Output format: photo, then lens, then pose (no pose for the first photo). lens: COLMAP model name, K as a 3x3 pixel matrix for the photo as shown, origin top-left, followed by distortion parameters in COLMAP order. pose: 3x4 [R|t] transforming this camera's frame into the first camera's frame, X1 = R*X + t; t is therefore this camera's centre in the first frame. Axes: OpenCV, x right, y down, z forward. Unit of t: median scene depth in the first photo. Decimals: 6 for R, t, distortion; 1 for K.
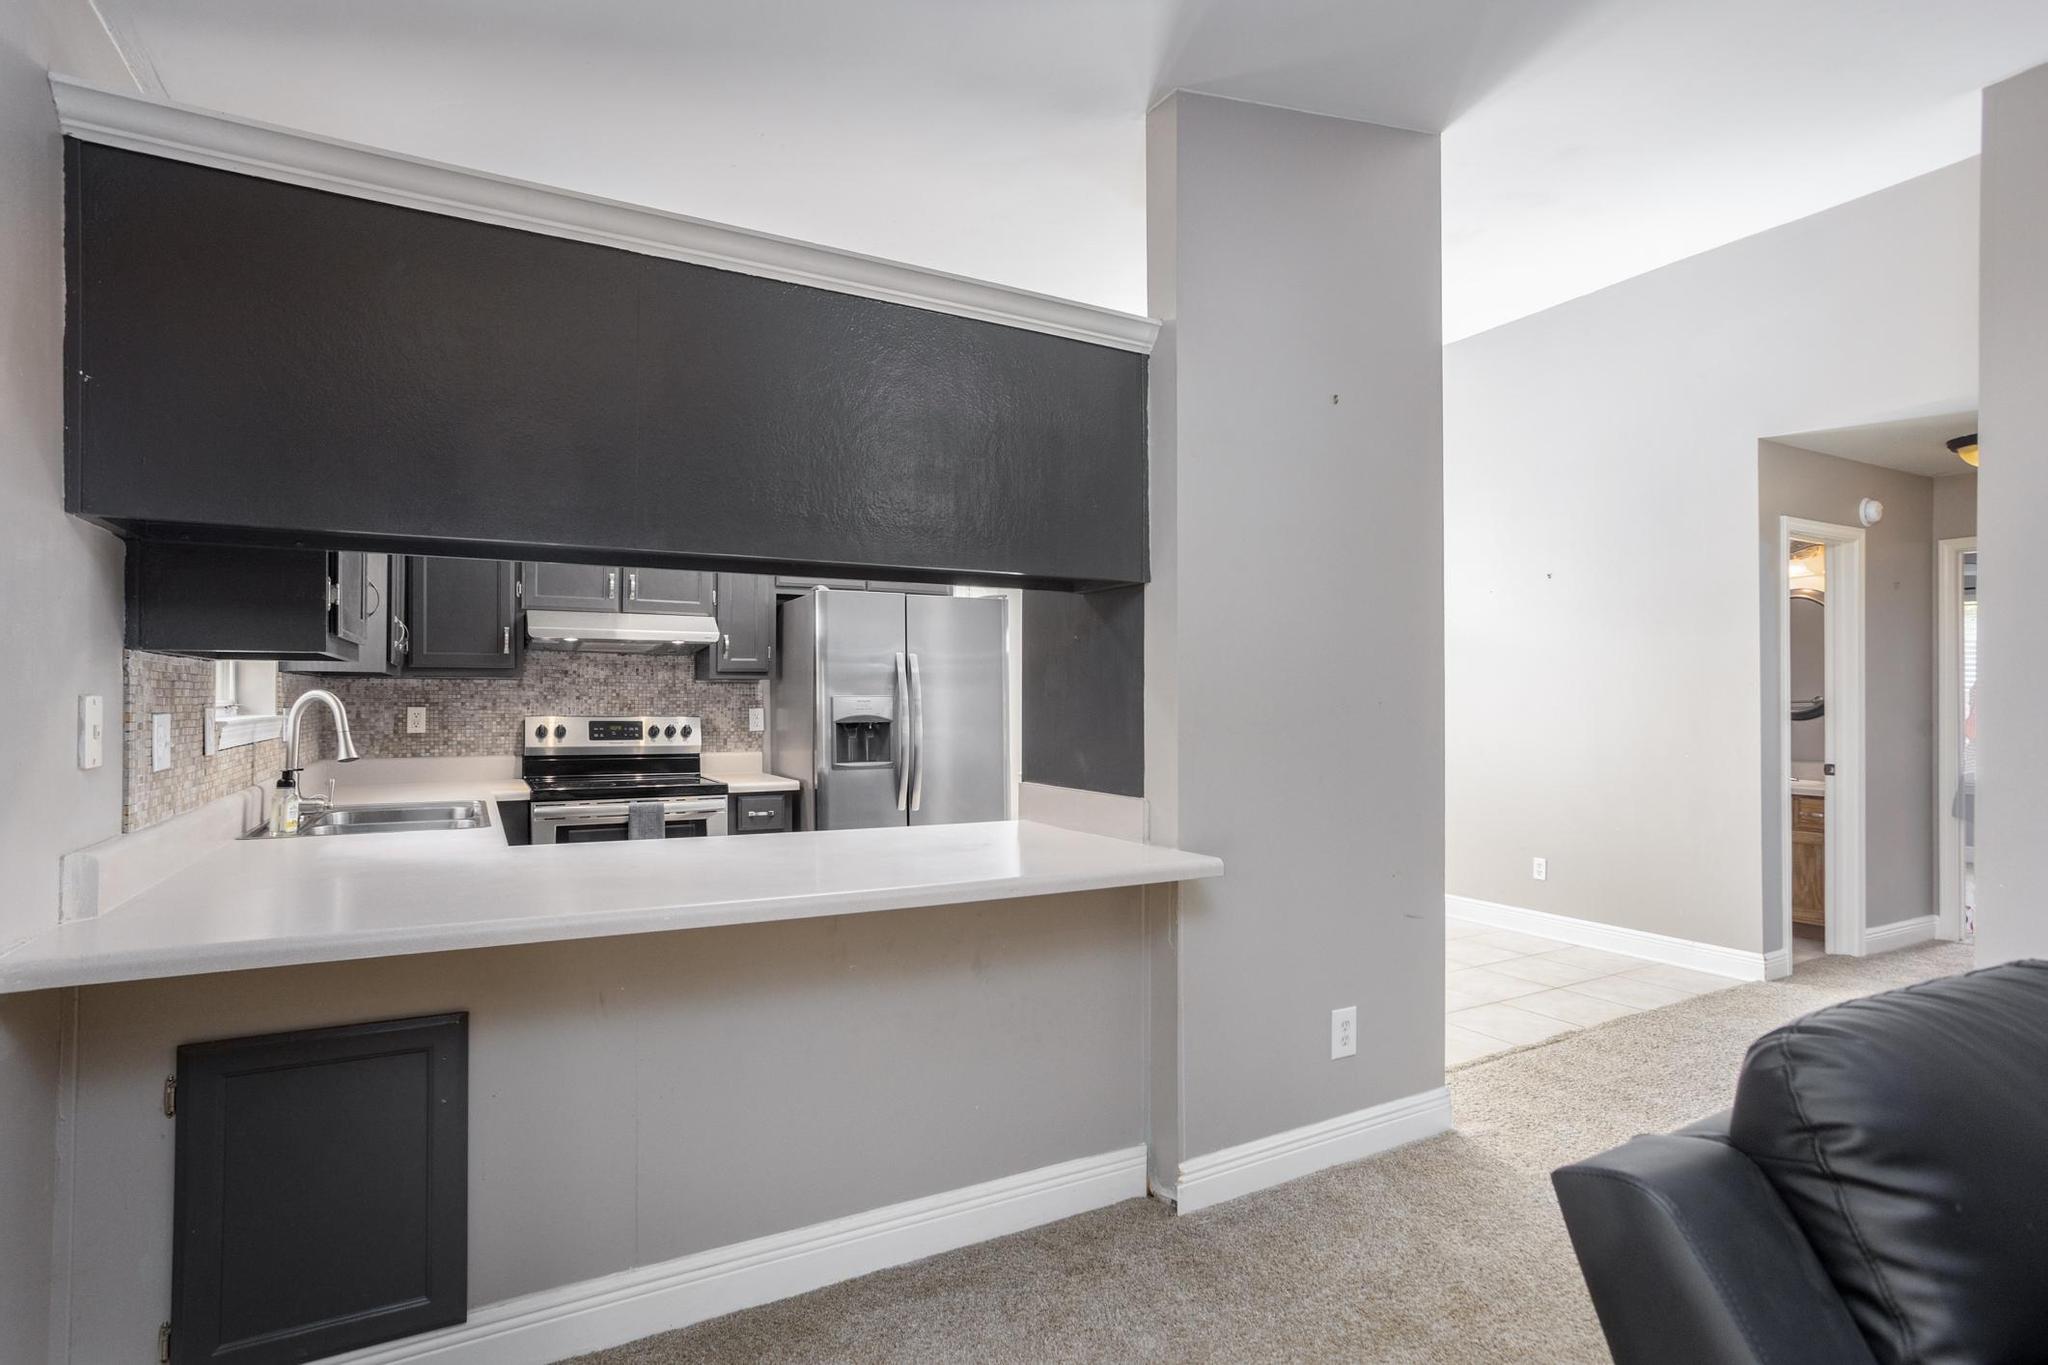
lens RADIAL K [[1011.5, 0, 1028.7], [0, 1011.5, 687.5], [0, 0, 1]] dist [-0.014039, 0.009091]
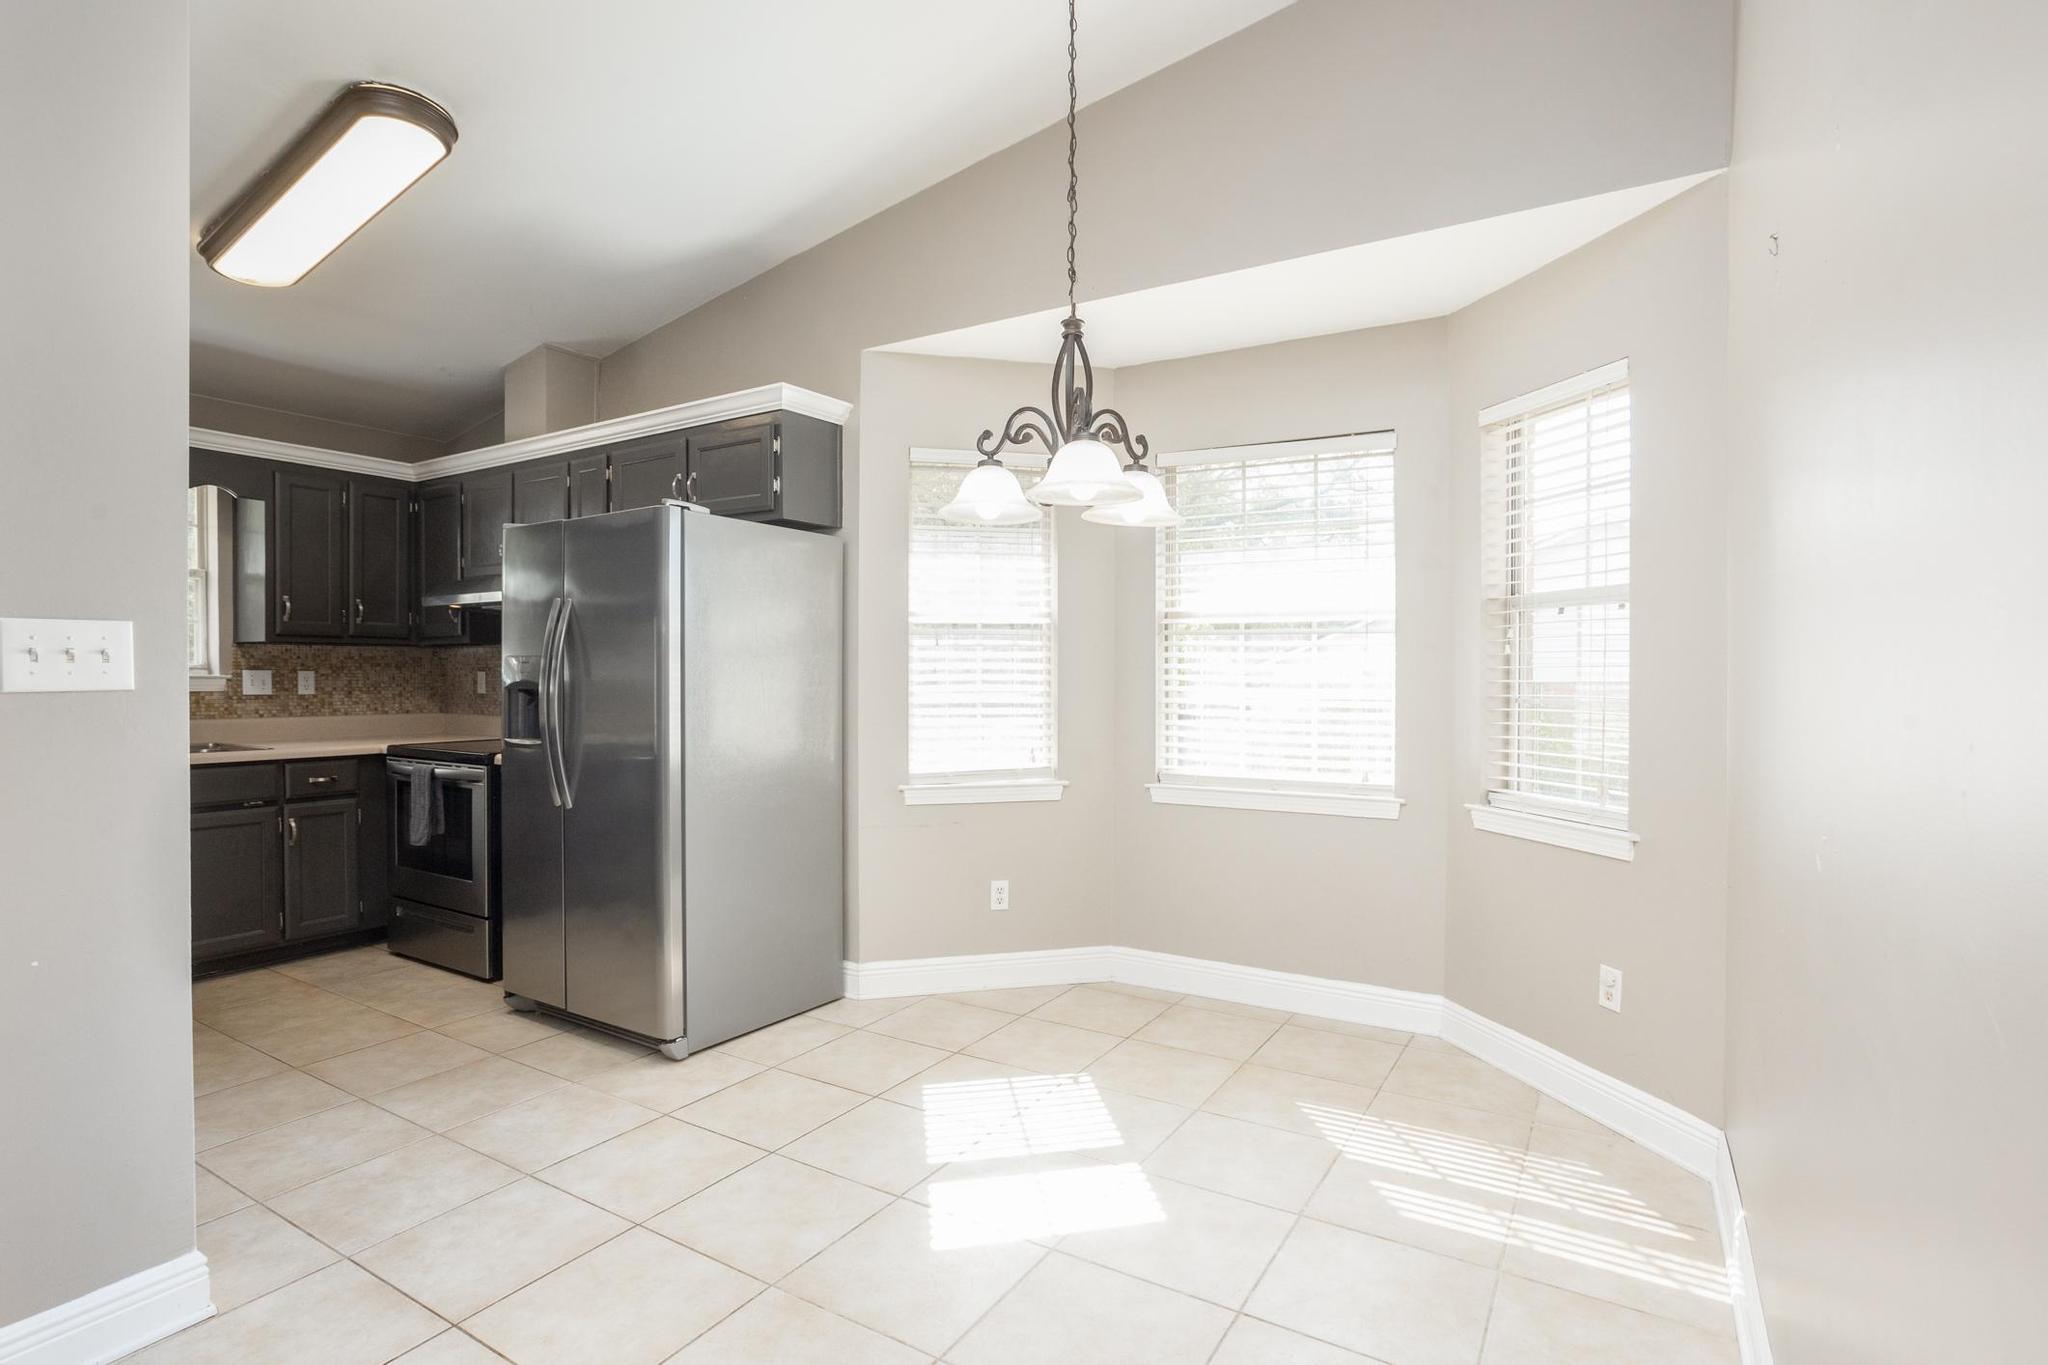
lens RADIAL K [[1039.2, 0, 1016.2], [0, 1039.2, 695.5], [0, 0, 1]] dist [-0.017078, 0.007134]
pose [[0.470679, 0.013464, -0.882202, 0.729477], [0.004610, 0.999832, 0.017719, 0.027964], [0.882292, -0.012407, 0.470538, 0.945541]]
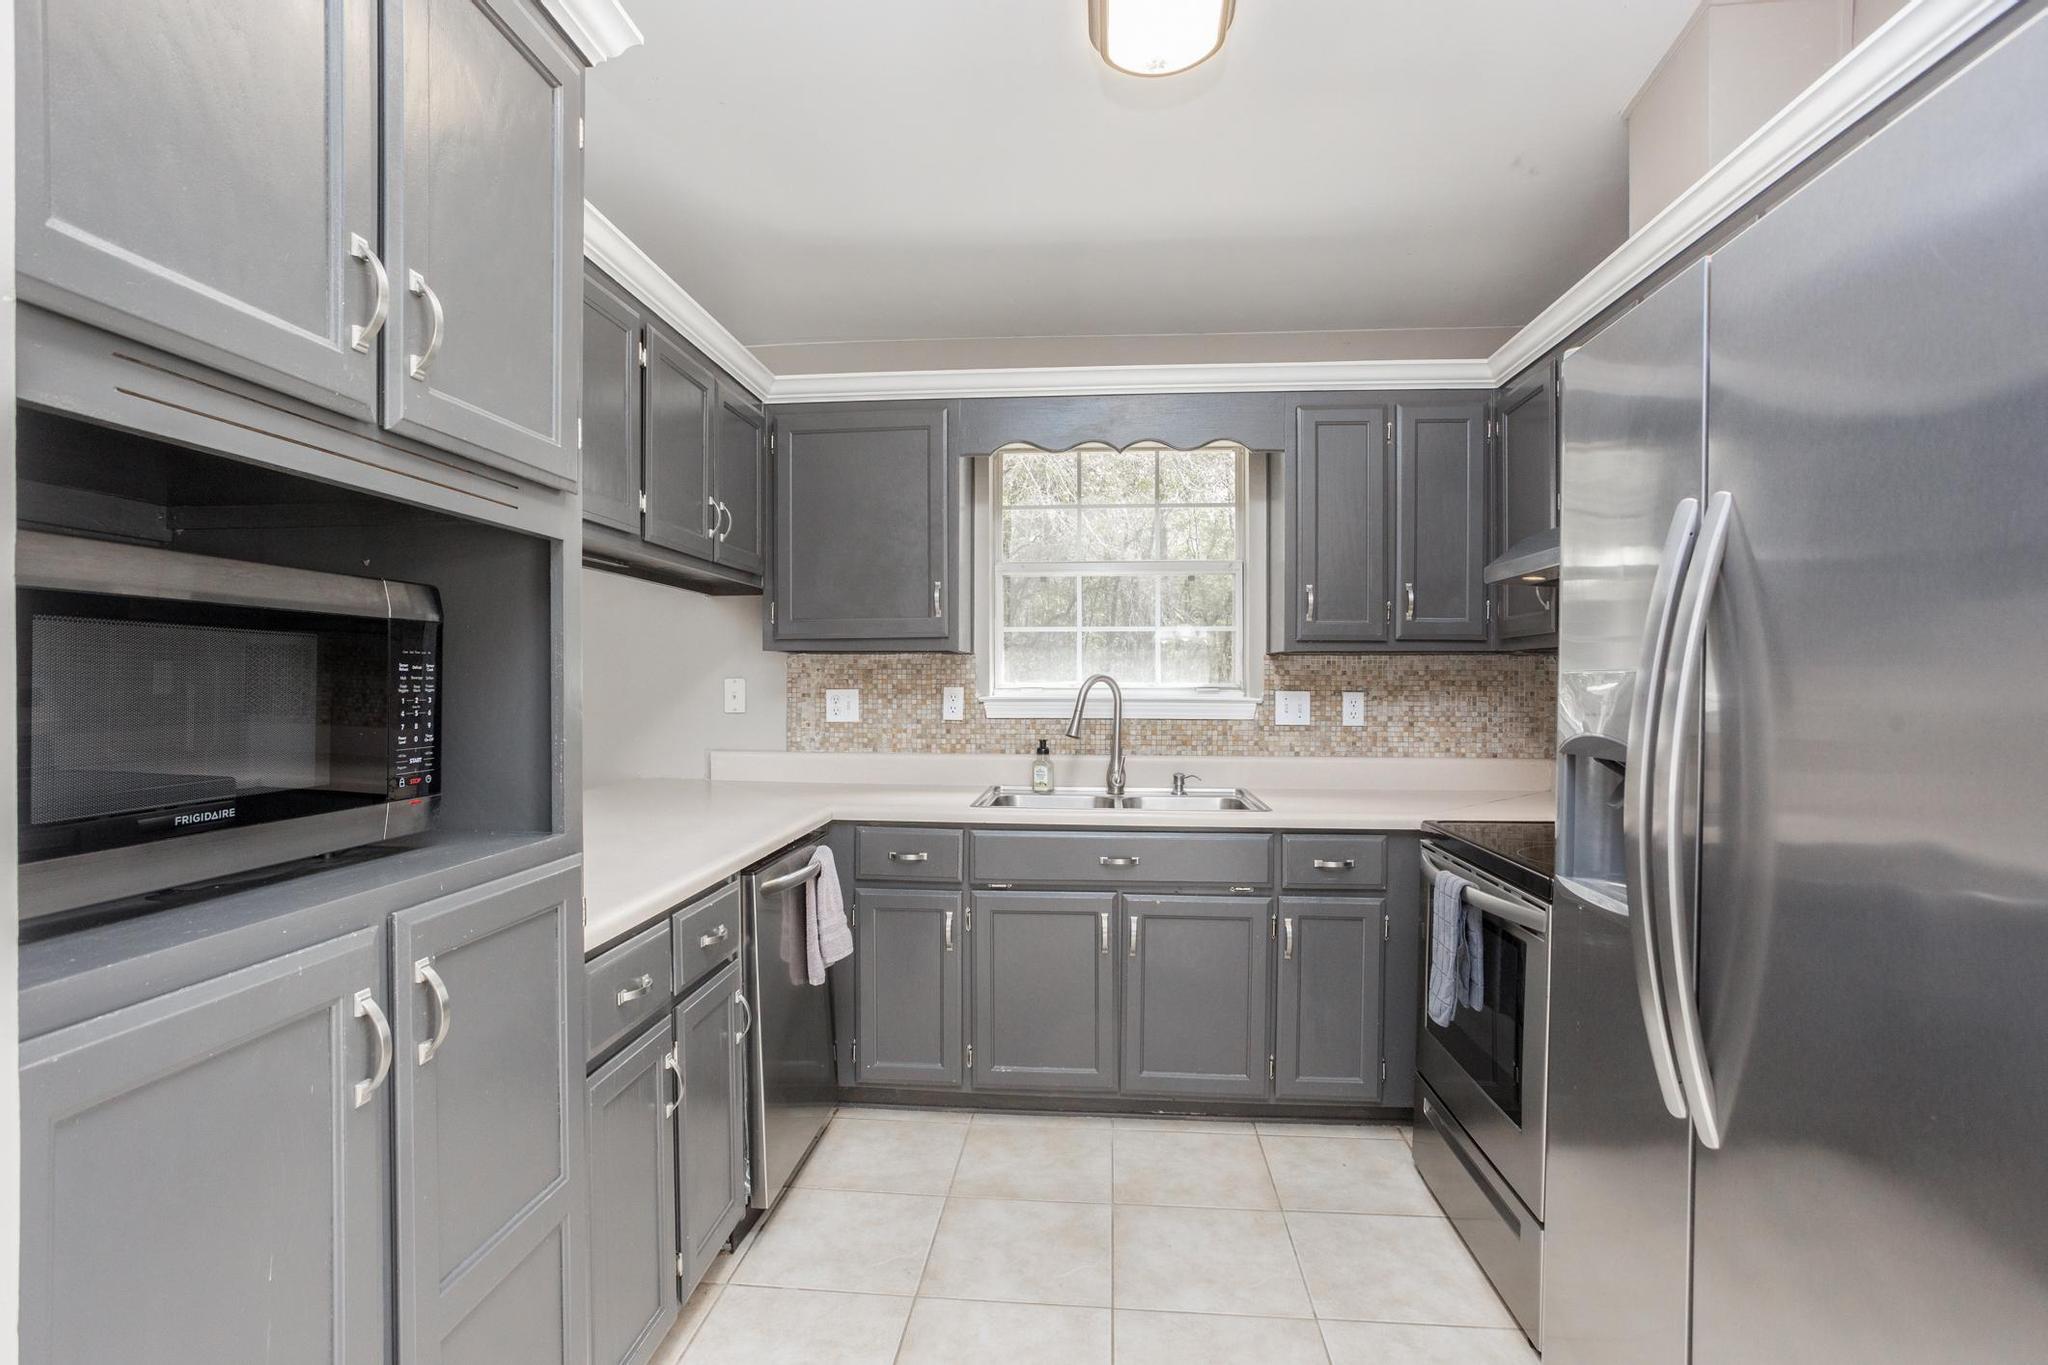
lens RADIAL K [[1039.2, 0, 1021.7], [0, 1039.2, 684.4], [0, 0, 1]] dist [-0.017078, 0.007134]
pose [[-0.550739, -0.001289, -0.834677, 0.188044], [0.000077, 0.999999, -0.001595, 0.013202], [0.834678, -0.000943, -0.550738, 1.016053]]
